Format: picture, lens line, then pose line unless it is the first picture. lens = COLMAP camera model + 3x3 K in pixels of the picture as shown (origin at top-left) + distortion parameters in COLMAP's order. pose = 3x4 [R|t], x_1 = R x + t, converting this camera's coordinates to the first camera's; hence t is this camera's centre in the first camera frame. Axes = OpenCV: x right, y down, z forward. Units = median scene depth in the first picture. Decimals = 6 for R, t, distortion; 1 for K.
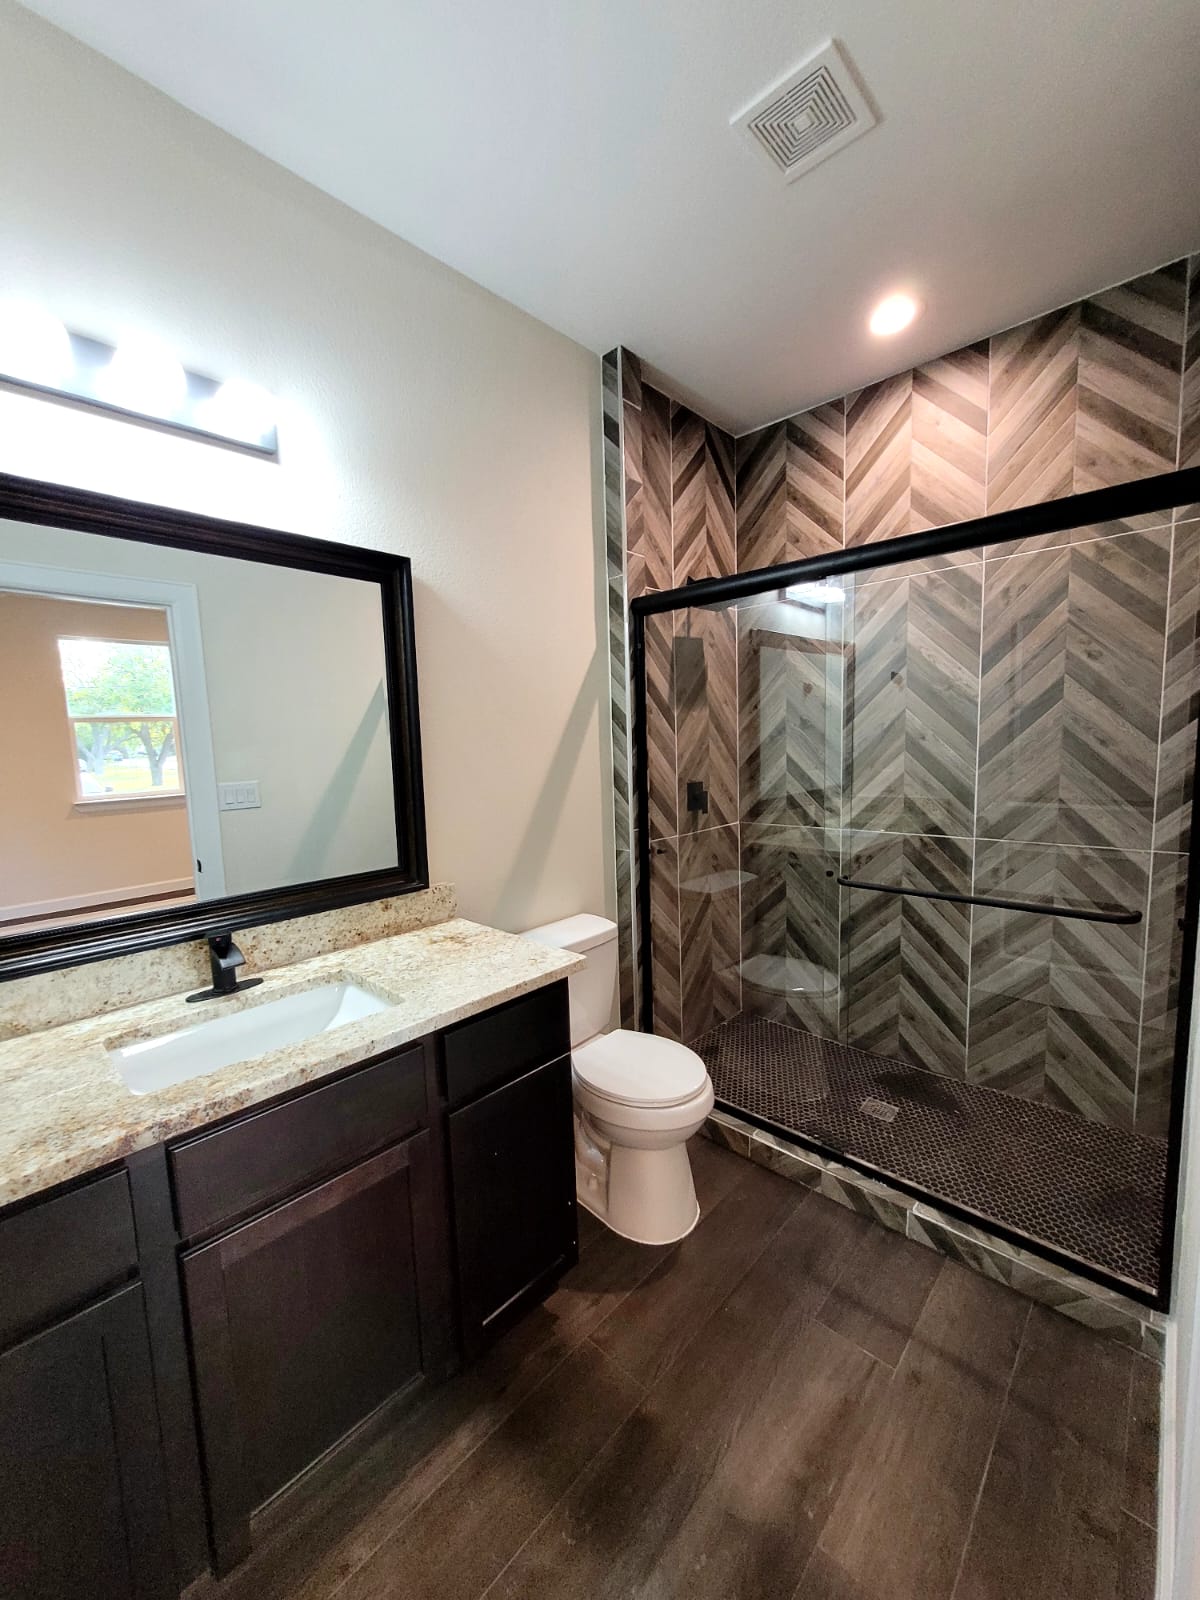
lens RADIAL K [[625.5, 0, 593.5], [0, 625.5, 809.6], [0, 0, 1]] dist [0.001464, -0.000017]
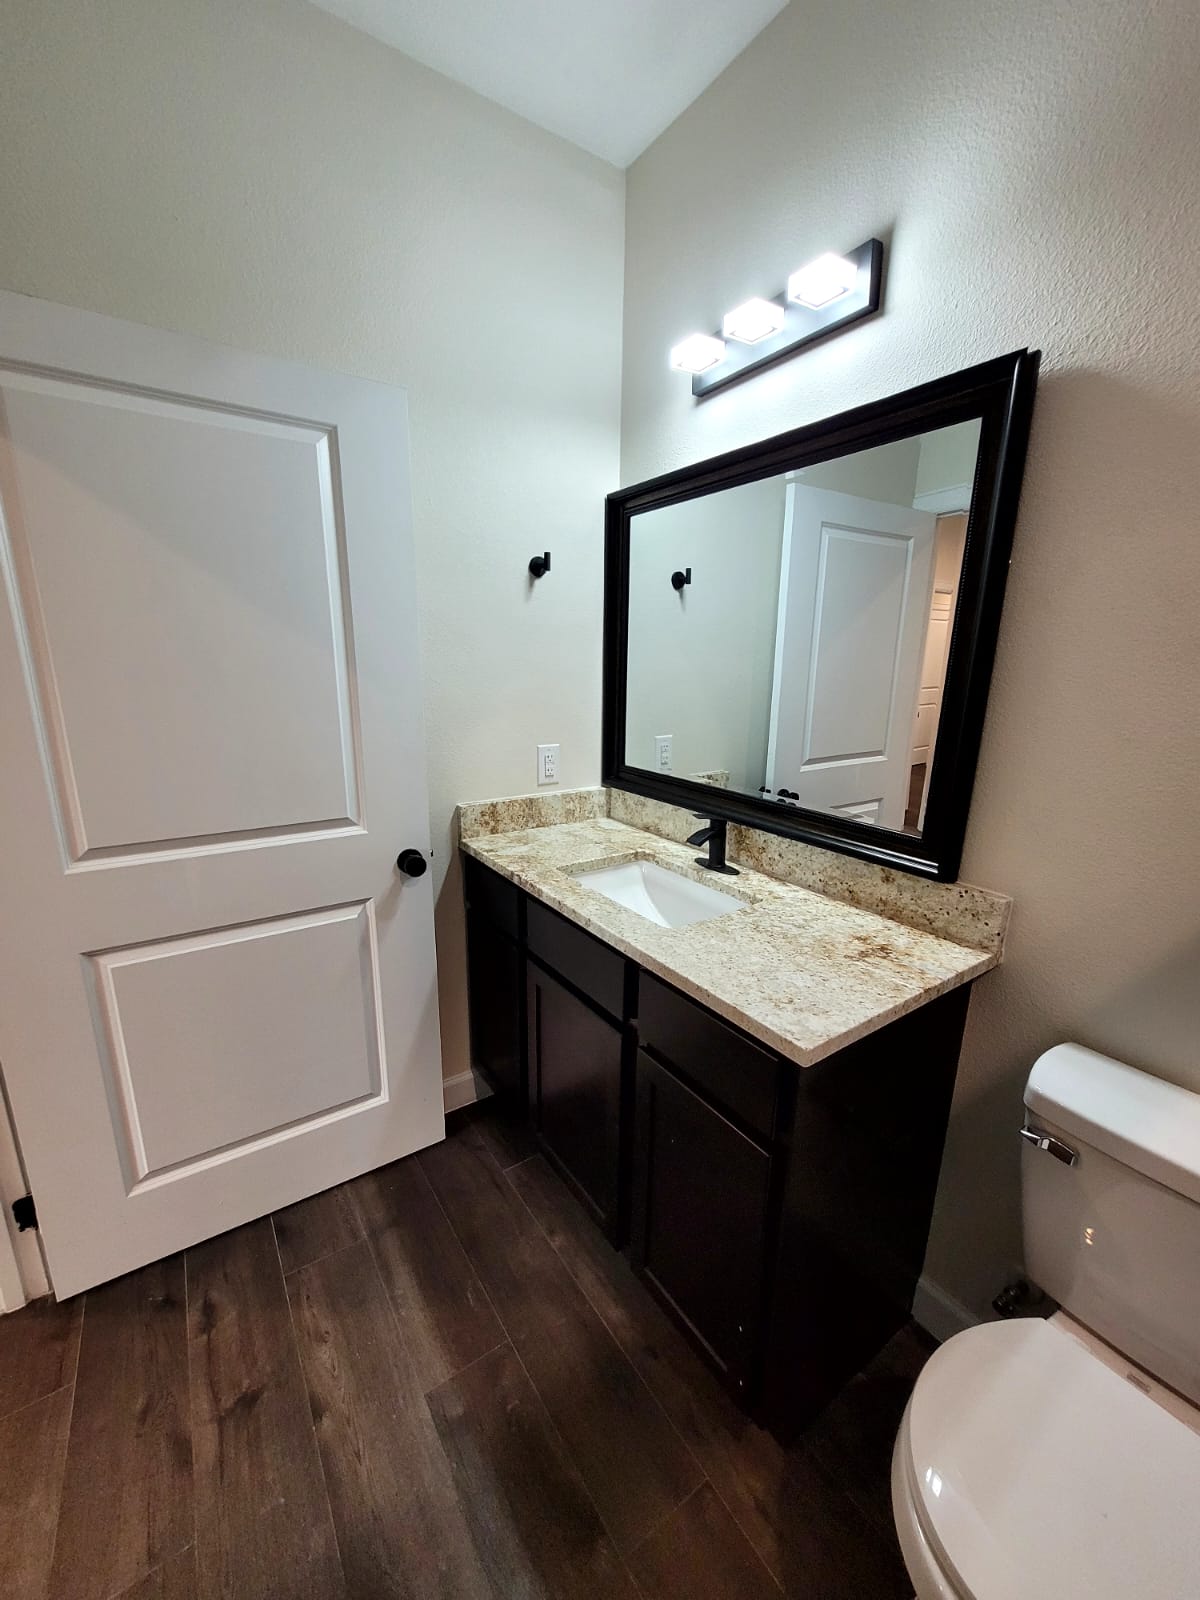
lens RADIAL K [[625.5, 0, 593.5], [0, 625.5, 809.6], [0, 0, 1]] dist [0.001464, -0.000017]
pose [[-0.207482, 0.258235, -0.943539, 0.504571], [-0.112830, 0.951774, 0.285300, -0.118156], [0.971710, 0.165654, -0.168340, 0.834550]]
